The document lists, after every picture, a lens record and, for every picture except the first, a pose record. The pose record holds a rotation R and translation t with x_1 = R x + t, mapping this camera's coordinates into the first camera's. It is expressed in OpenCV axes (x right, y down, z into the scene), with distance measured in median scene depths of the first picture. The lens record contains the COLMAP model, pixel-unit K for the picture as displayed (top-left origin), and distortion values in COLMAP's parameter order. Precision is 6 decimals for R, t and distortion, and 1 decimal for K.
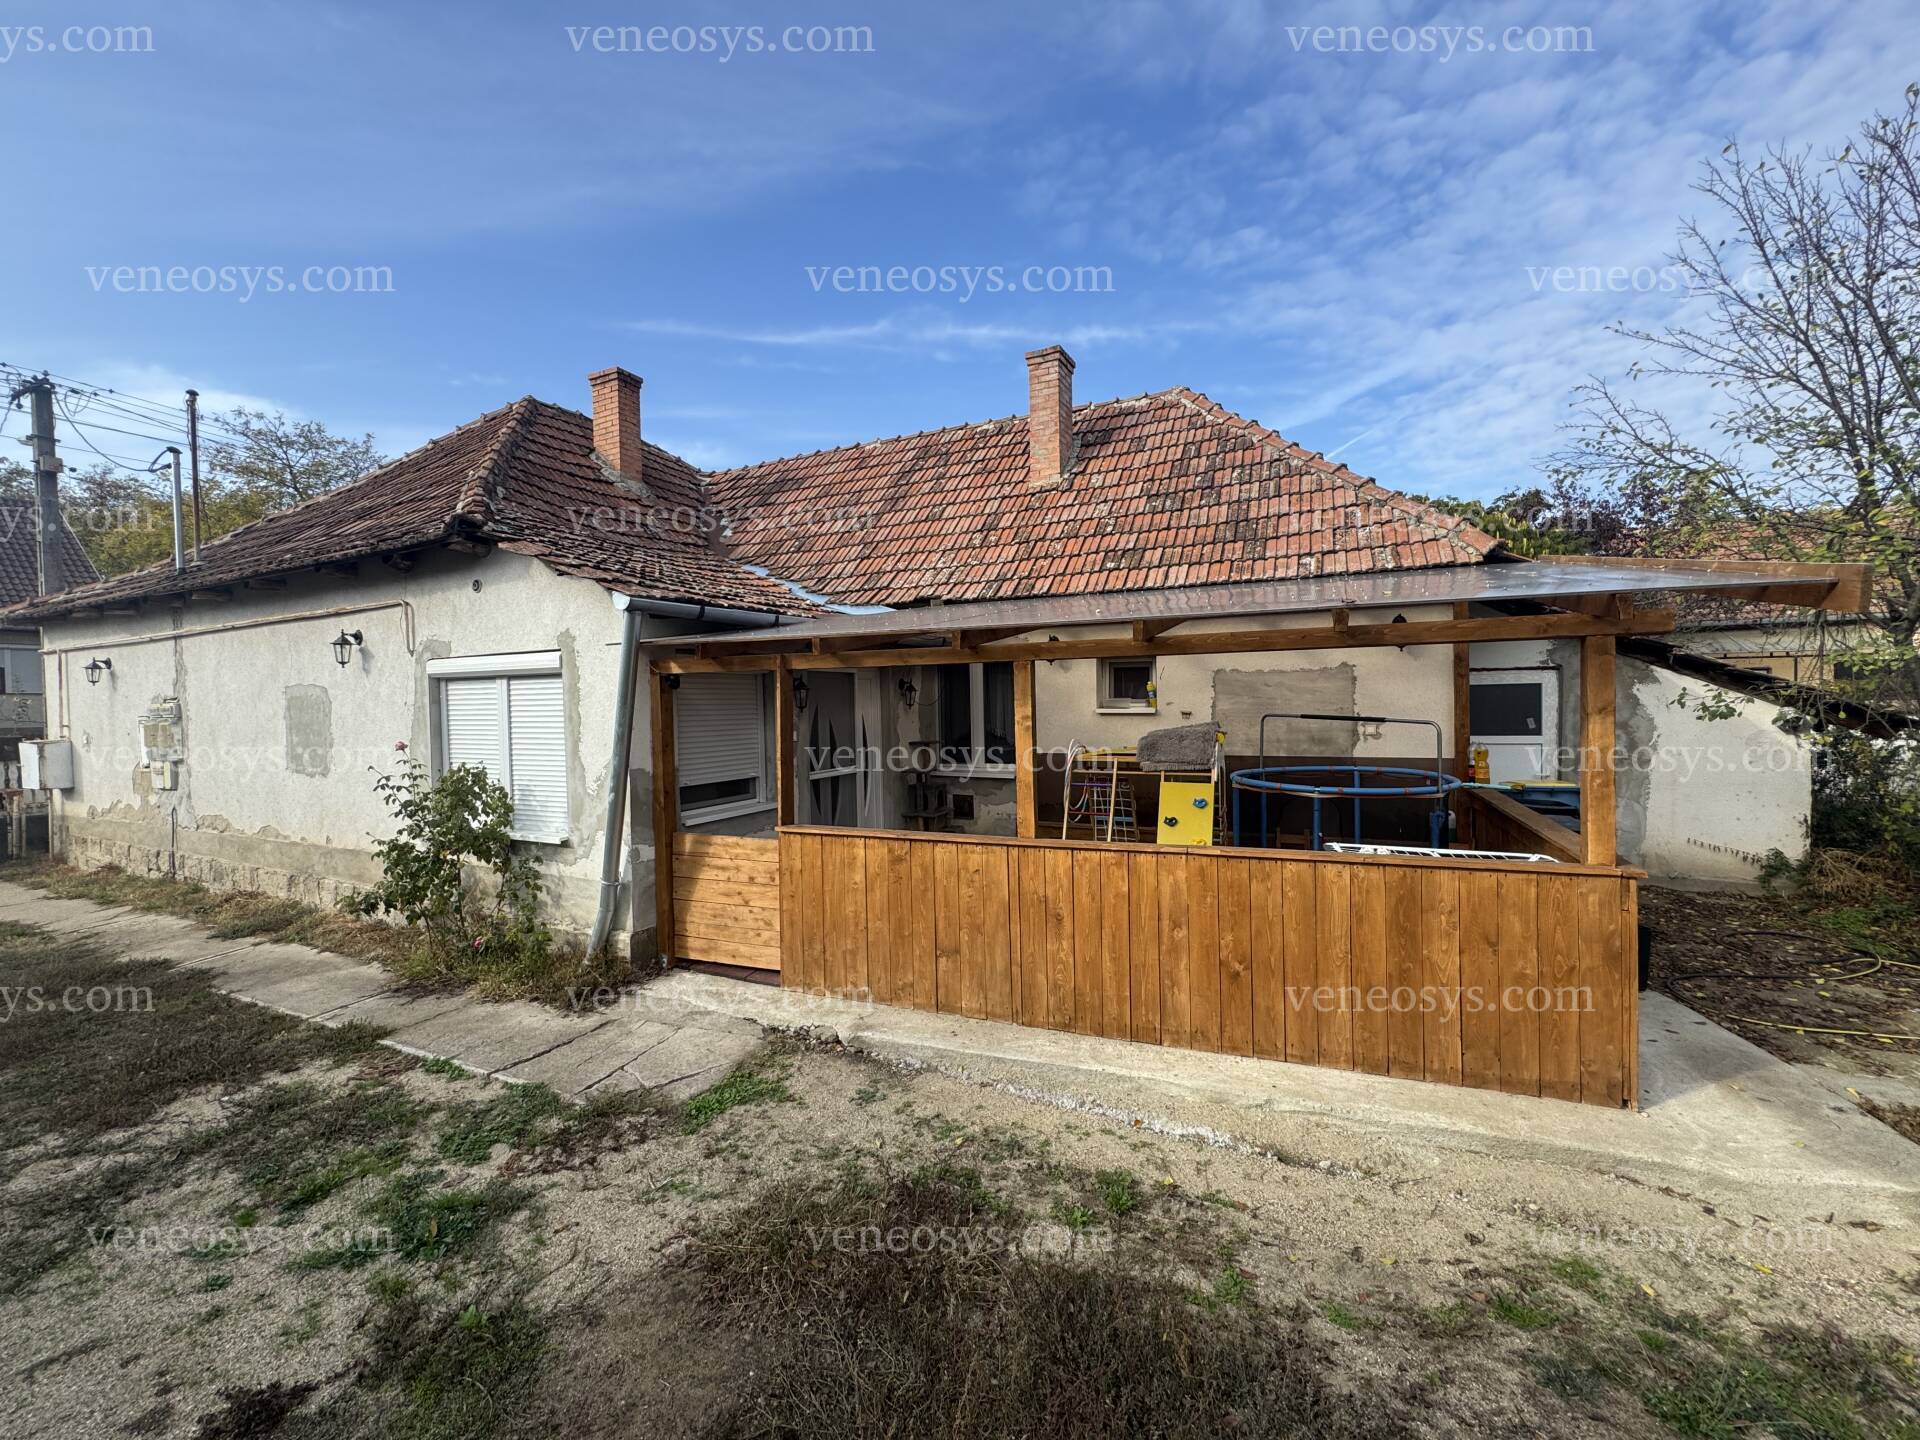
lens RADIAL K [[767.3, 0, 956.4], [0, 767.3, 713.8], [0, 0, 1]] dist [-0.006553, 0.000307]
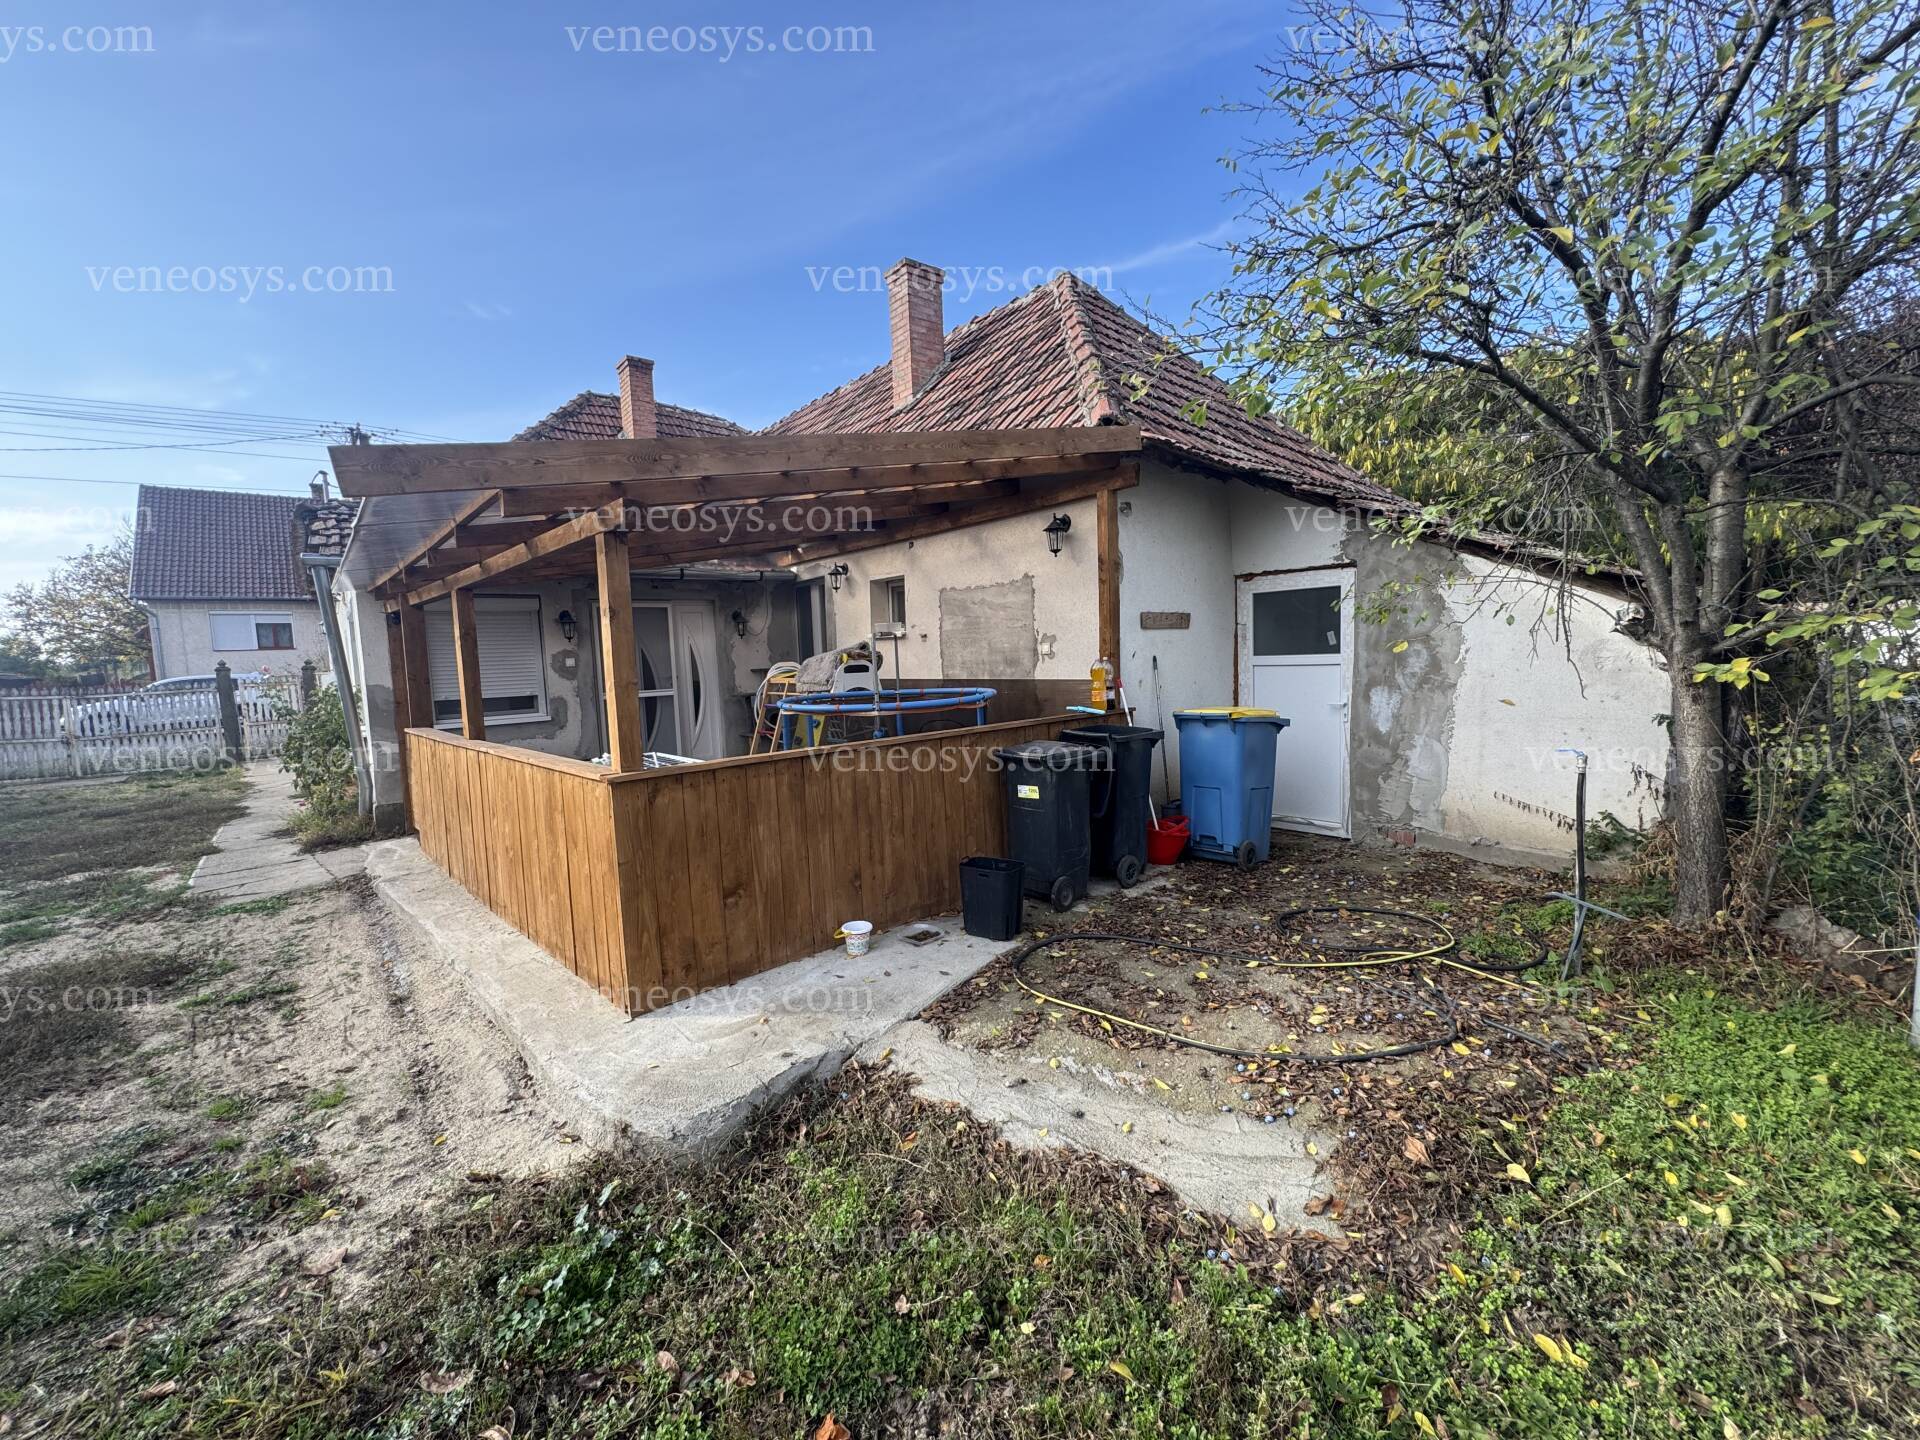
lens RADIAL K [[767.3, 0, 956.4], [0, 767.3, 713.8], [0, 0, 1]] dist [-0.006553, 0.000307]
pose [[0.916522, 0.016285, -0.399654, 1.238094], [0.013785, 0.997291, 0.072249, 0.047880], [0.399748, -0.071727, 0.913815, 0.217453]]
